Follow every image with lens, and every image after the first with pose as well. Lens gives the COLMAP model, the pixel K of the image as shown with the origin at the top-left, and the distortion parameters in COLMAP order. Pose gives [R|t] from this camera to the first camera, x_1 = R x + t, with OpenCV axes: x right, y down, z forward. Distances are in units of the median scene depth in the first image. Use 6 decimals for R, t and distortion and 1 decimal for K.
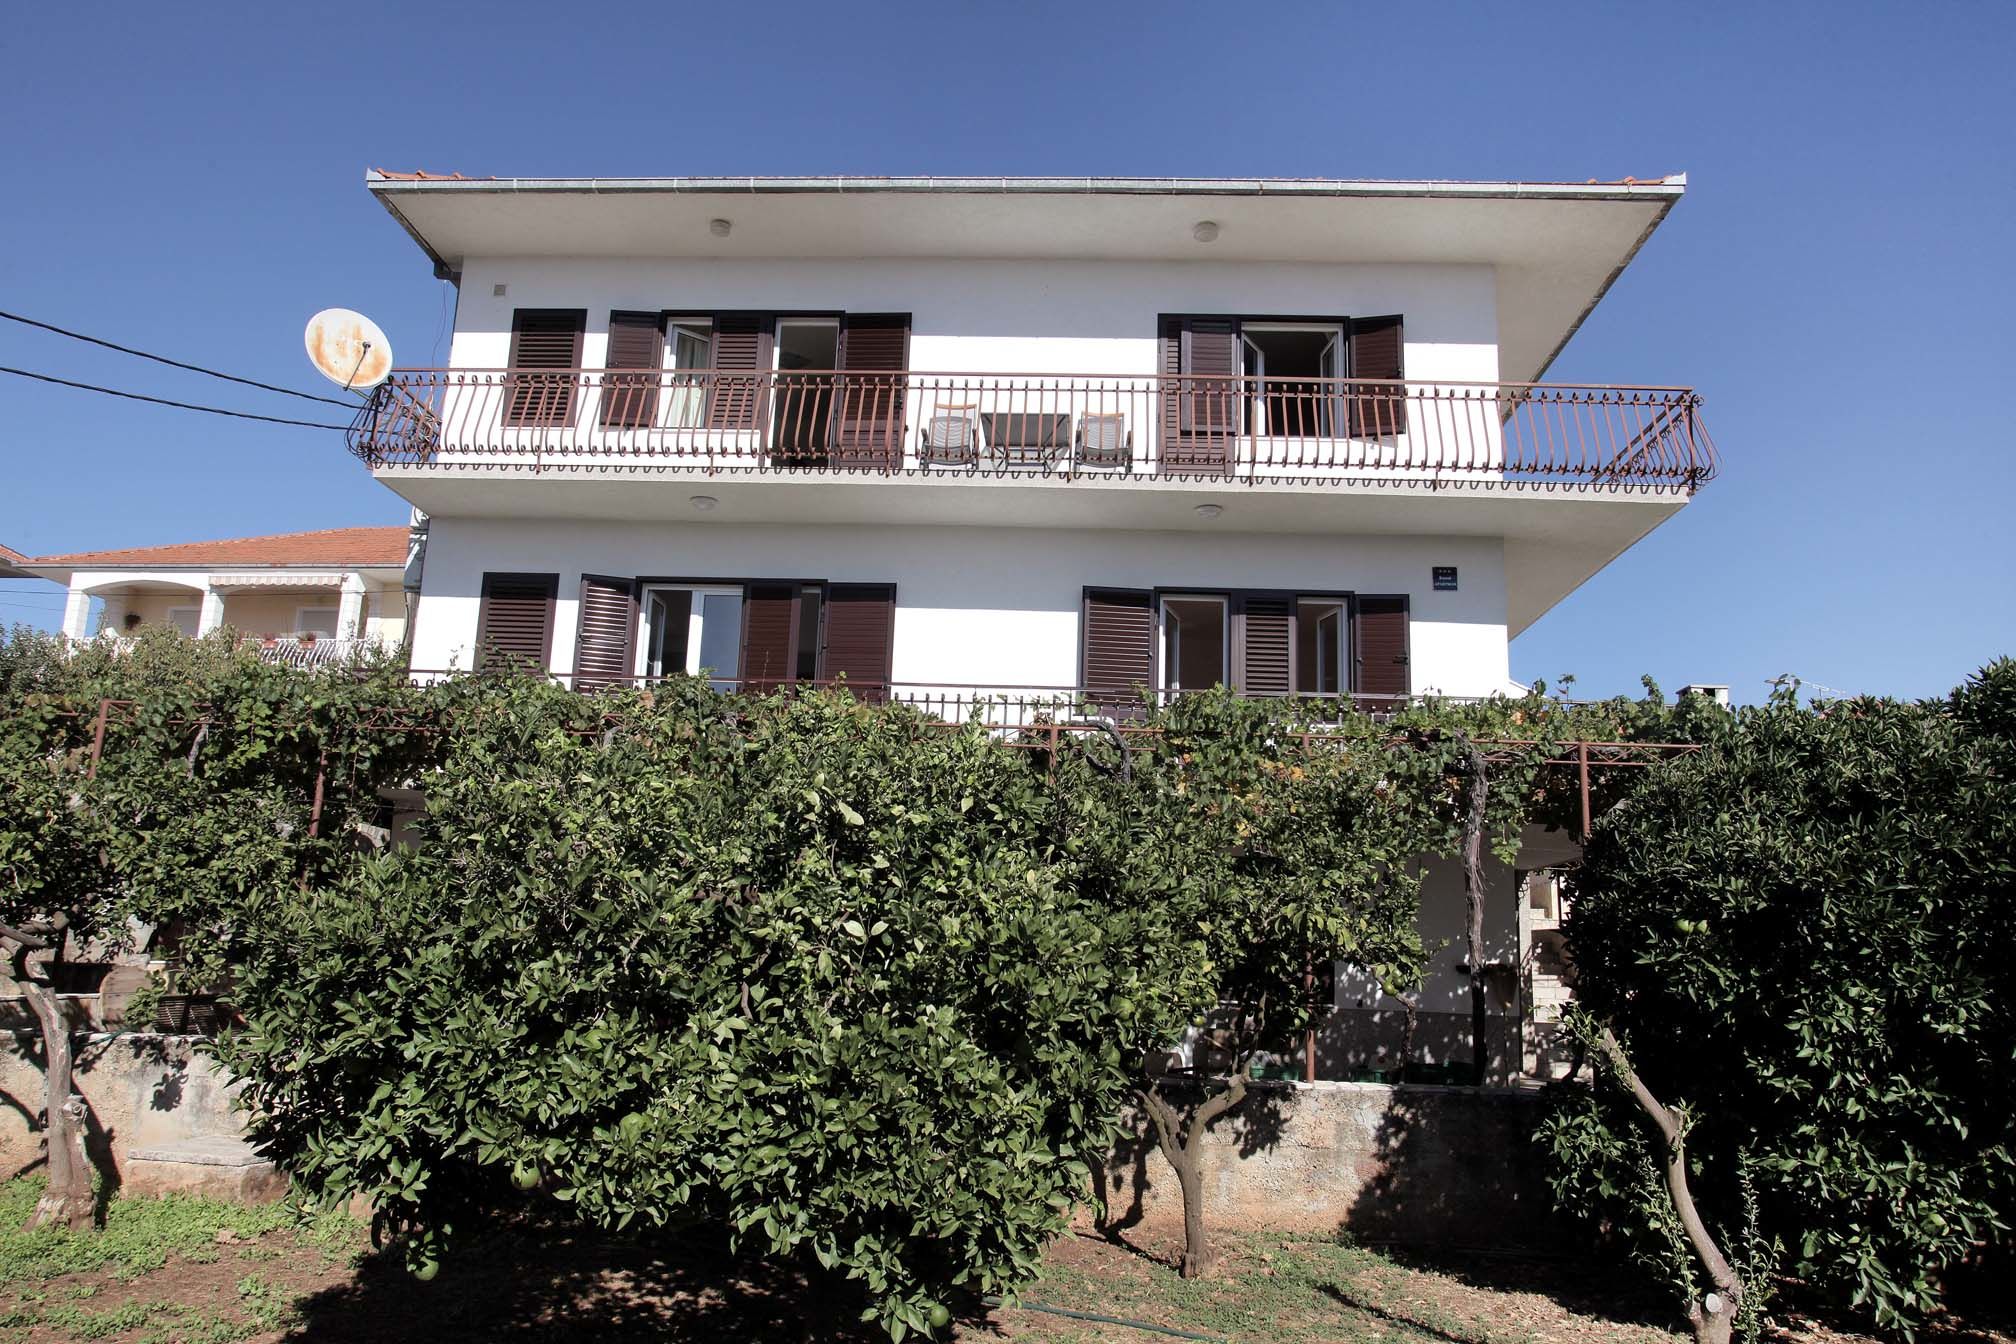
lens RADIAL K [[1478.1, 0, 1002.7], [0, 1478.1, 680.0], [0, 0, 1]] dist [-0.046016, 0.046775]
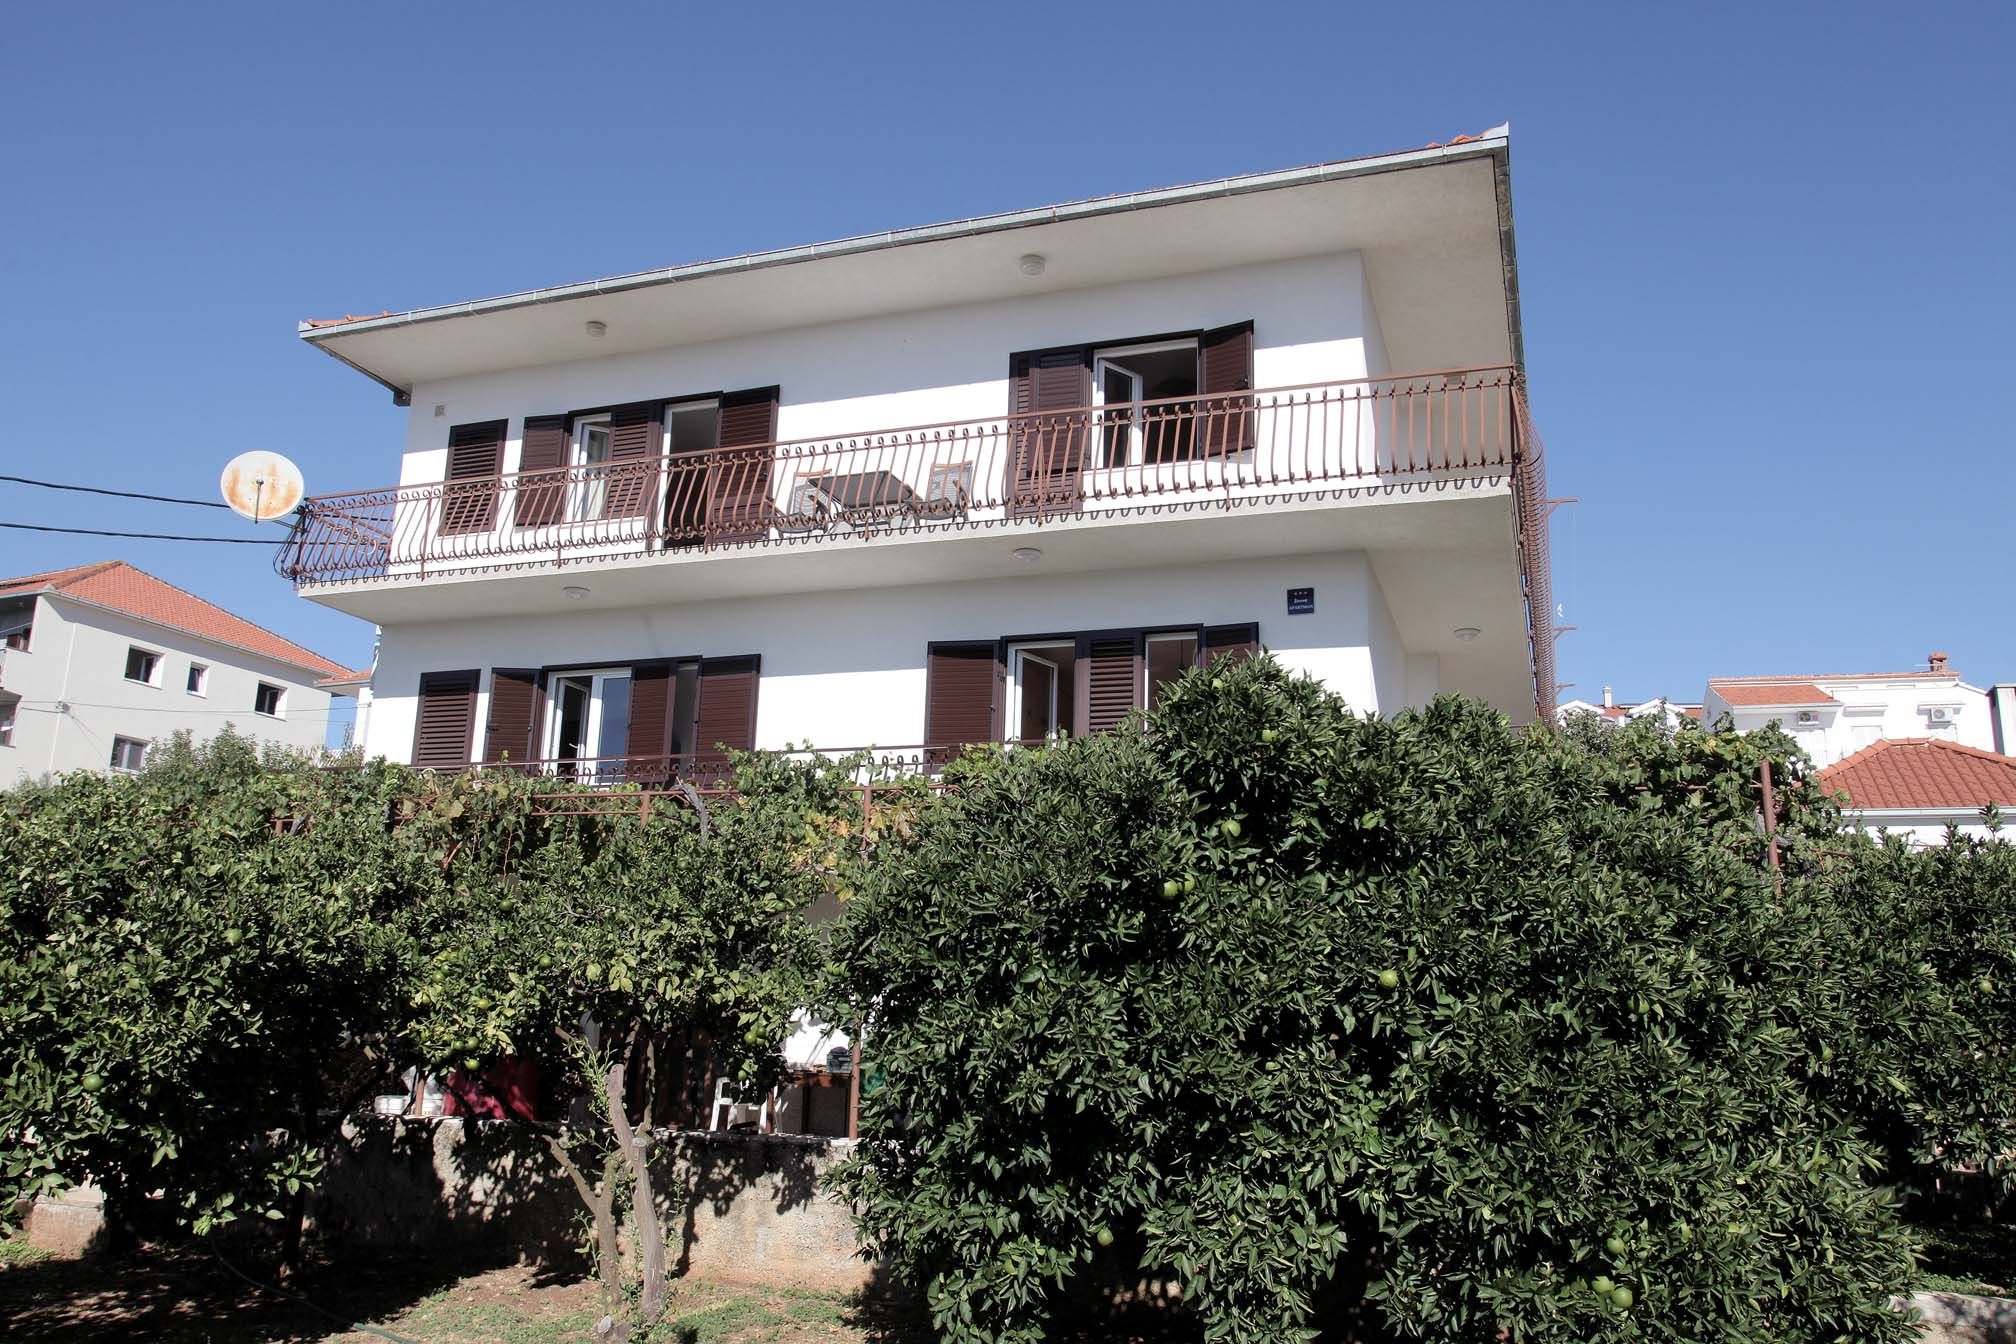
lens RADIAL K [[1641.5, 0, 1007.9], [0, 1641.5, 667.9], [0, 0, 1]] dist [-0.024564, 0.015124]
pose [[0.953225, -0.076226, -0.292492, 0.412328], [0.064320, 0.996670, -0.050123, 0.011456], [0.295339, 0.028965, 0.954953, -0.022384]]
